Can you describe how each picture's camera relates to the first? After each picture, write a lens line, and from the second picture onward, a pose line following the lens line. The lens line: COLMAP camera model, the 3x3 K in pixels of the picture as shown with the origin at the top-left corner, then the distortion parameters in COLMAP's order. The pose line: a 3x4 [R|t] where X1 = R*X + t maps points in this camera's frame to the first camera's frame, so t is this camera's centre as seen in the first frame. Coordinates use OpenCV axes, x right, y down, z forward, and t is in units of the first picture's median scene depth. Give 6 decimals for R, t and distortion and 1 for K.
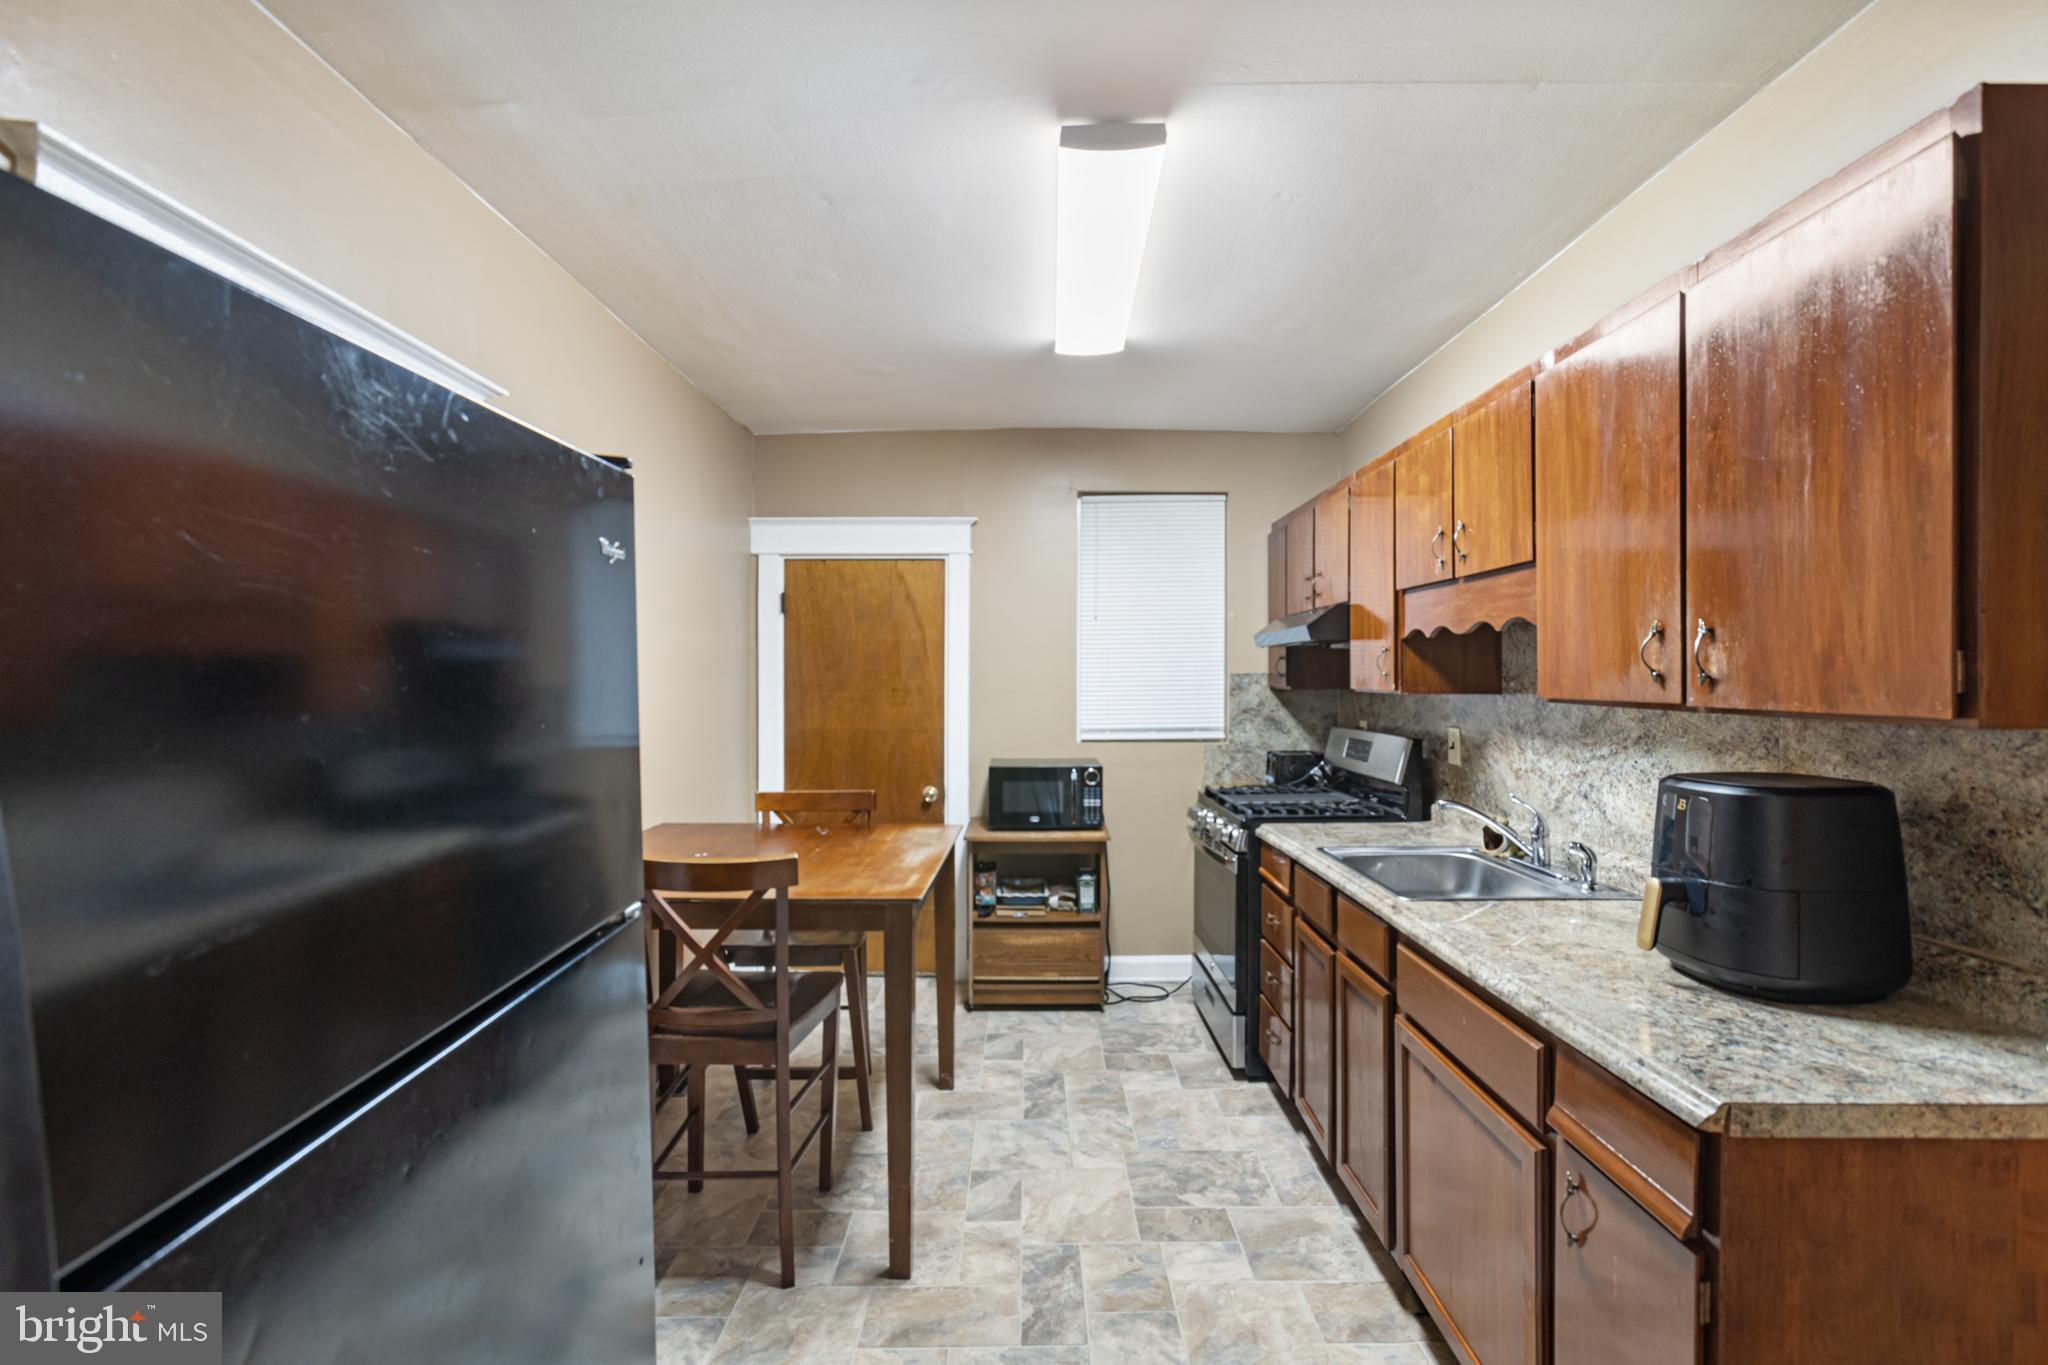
lens RADIAL K [[899.2, 0, 1024.0], [0, 899.2, 682.5], [0, 0, 1]] dist [-0.016325, 0.005999]
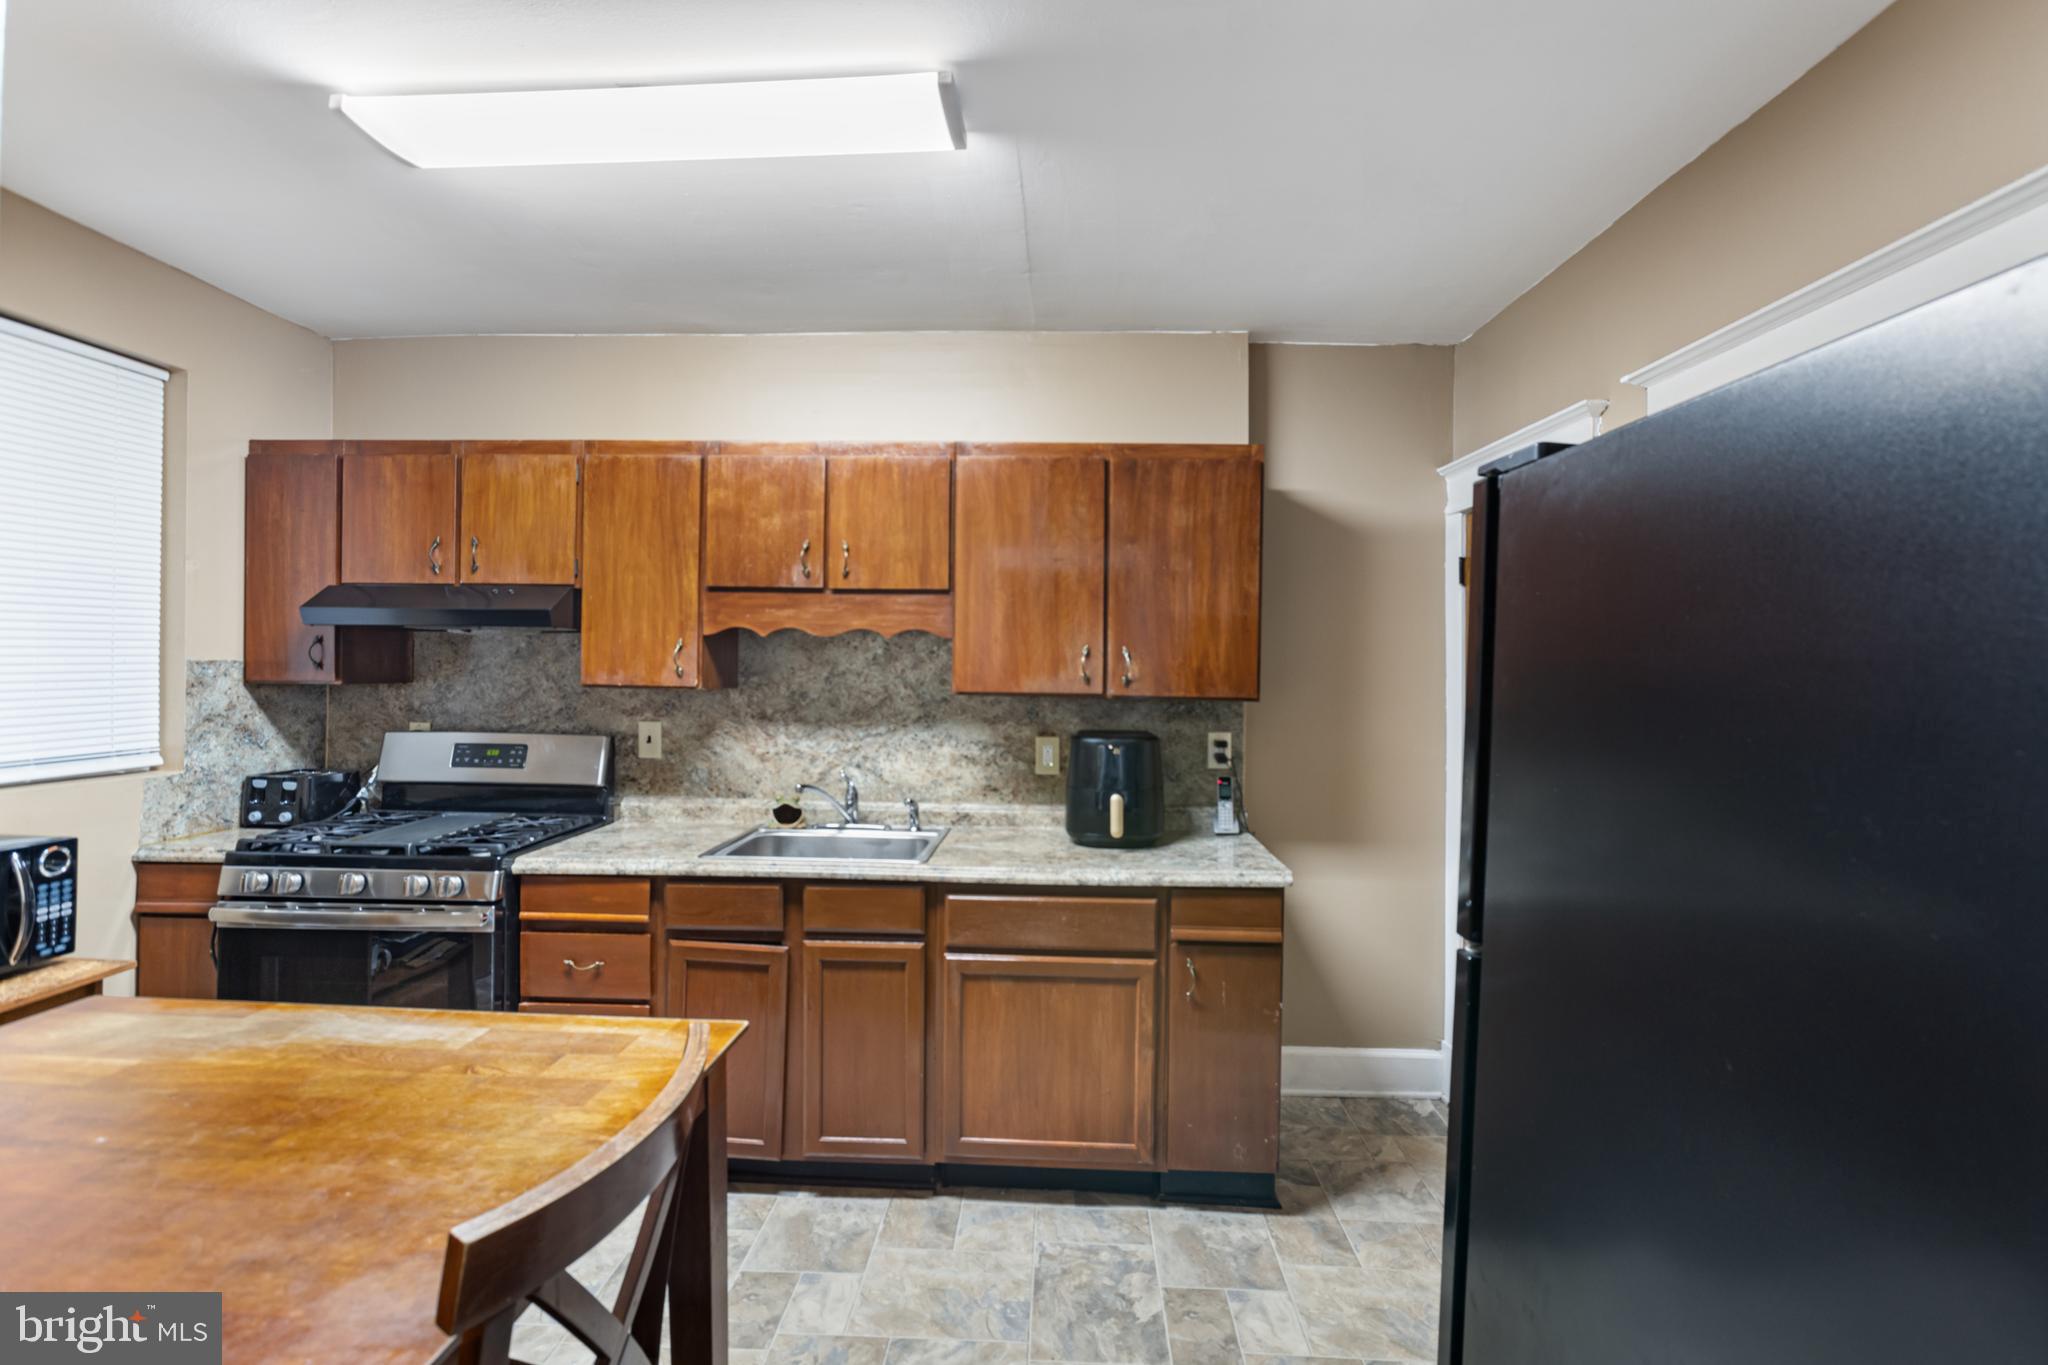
lens RADIAL K [[917.5, 0, 1014.4], [0, 917.5, 678.1], [0, 0, 1]] dist [-0.009044, 0.000109]
pose [[0.045417, -0.008099, 0.998935, -0.701381], [-0.007761, 0.999934, 0.008460, -0.013691], [-0.998938, -0.008137, 0.045351, 0.724732]]
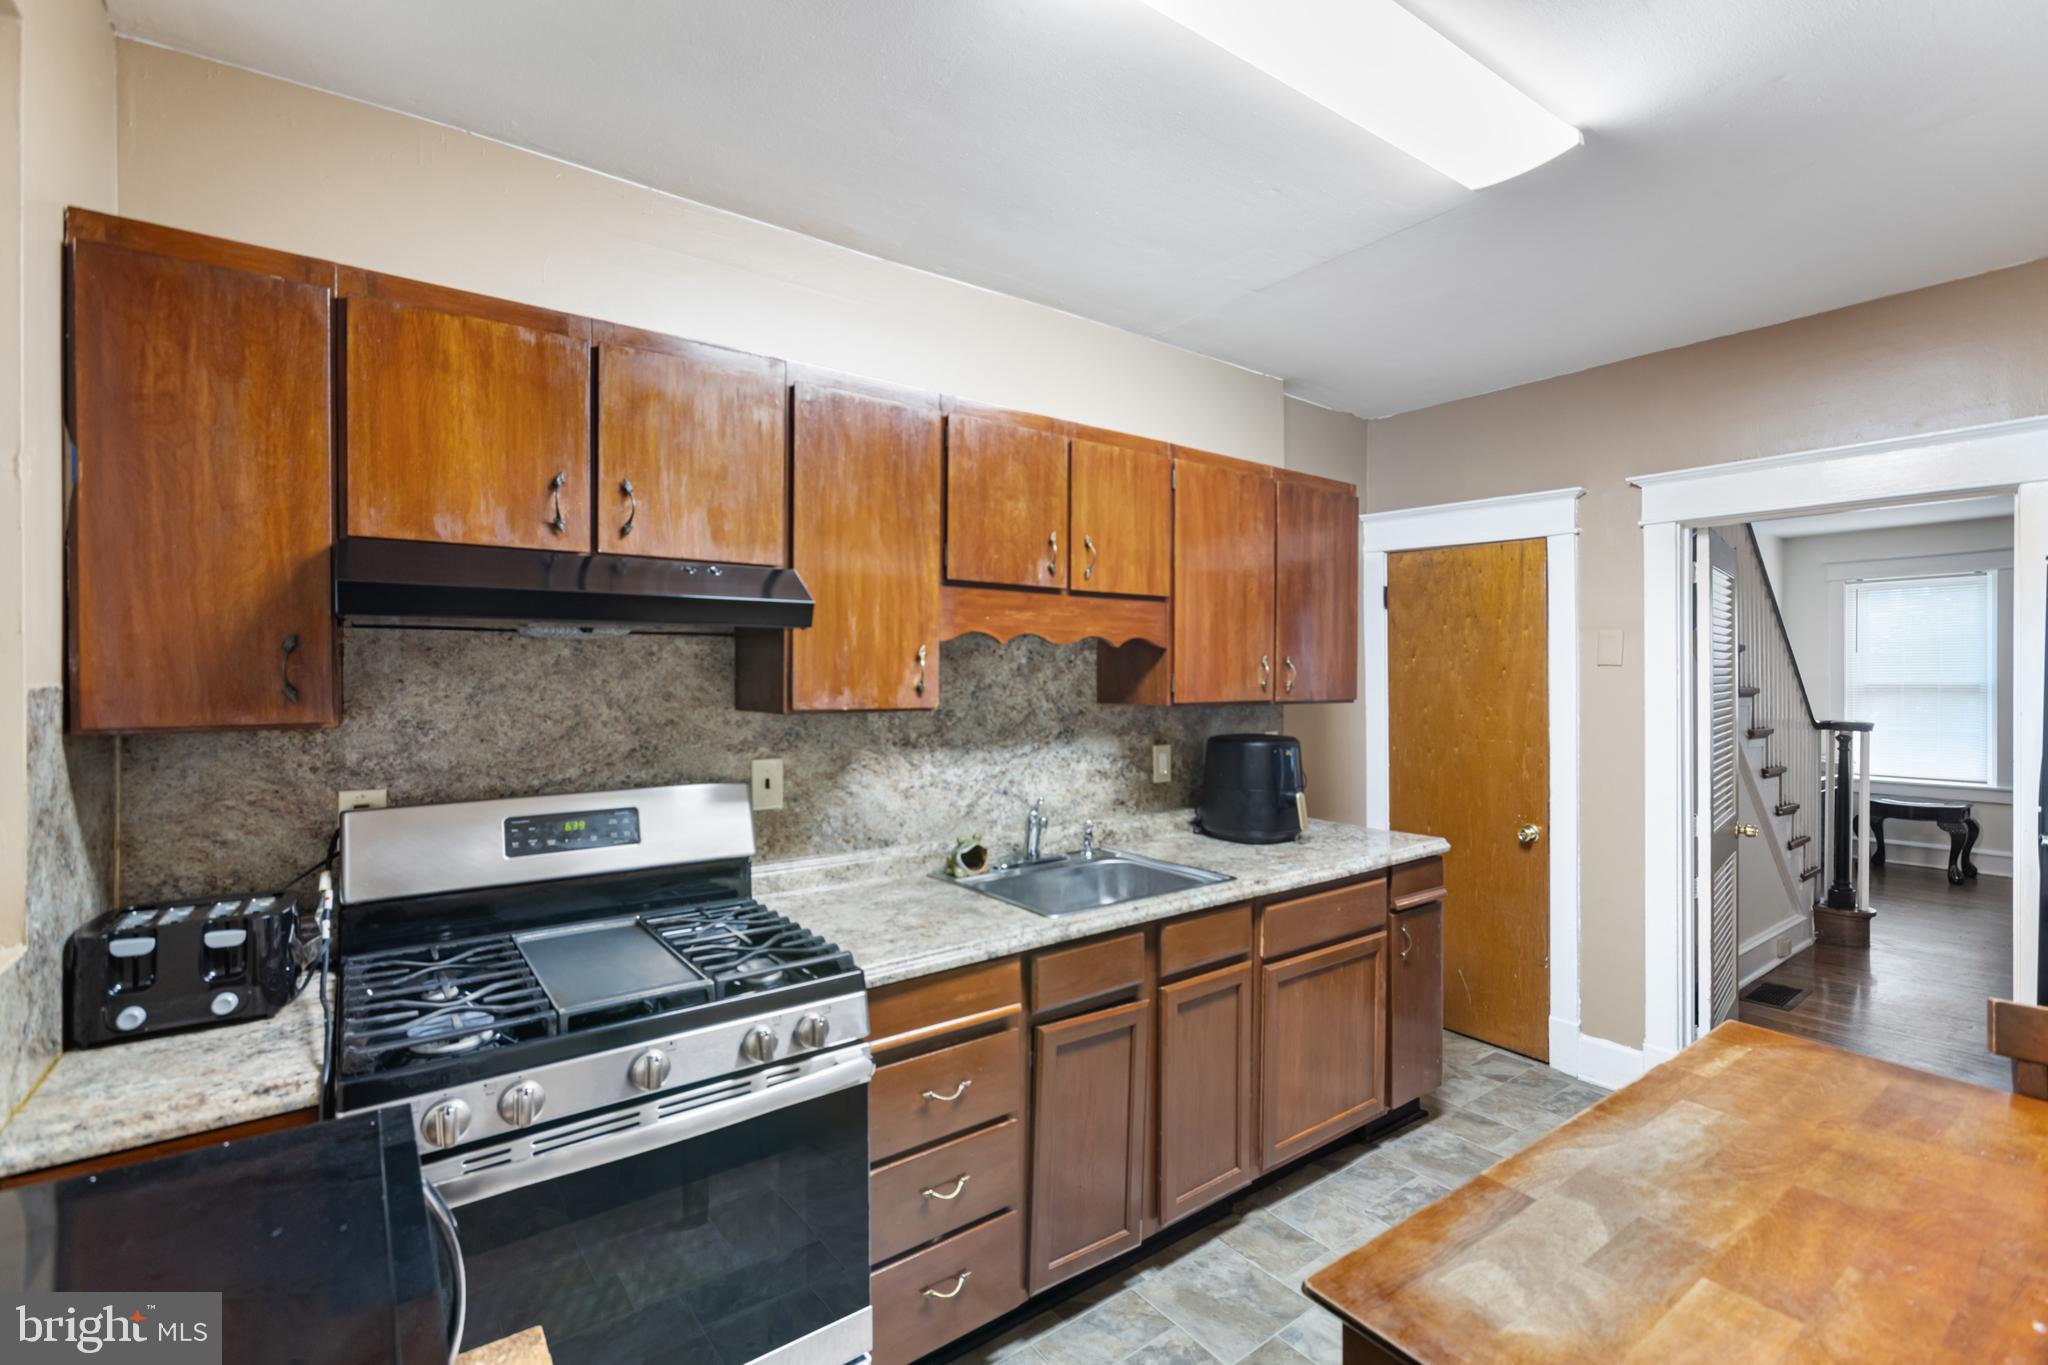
lens RADIAL K [[912.1, 0, 1025.6], [0, 912.1, 684.6], [0, 0, 1]] dist [-0.020382, 0.012299]
pose [[-0.598746, -0.005180, 0.800922, -0.315336], [0.007130, 0.999905, 0.011798, -0.023017], [-0.800907, 0.012774, -0.598652, 1.692942]]
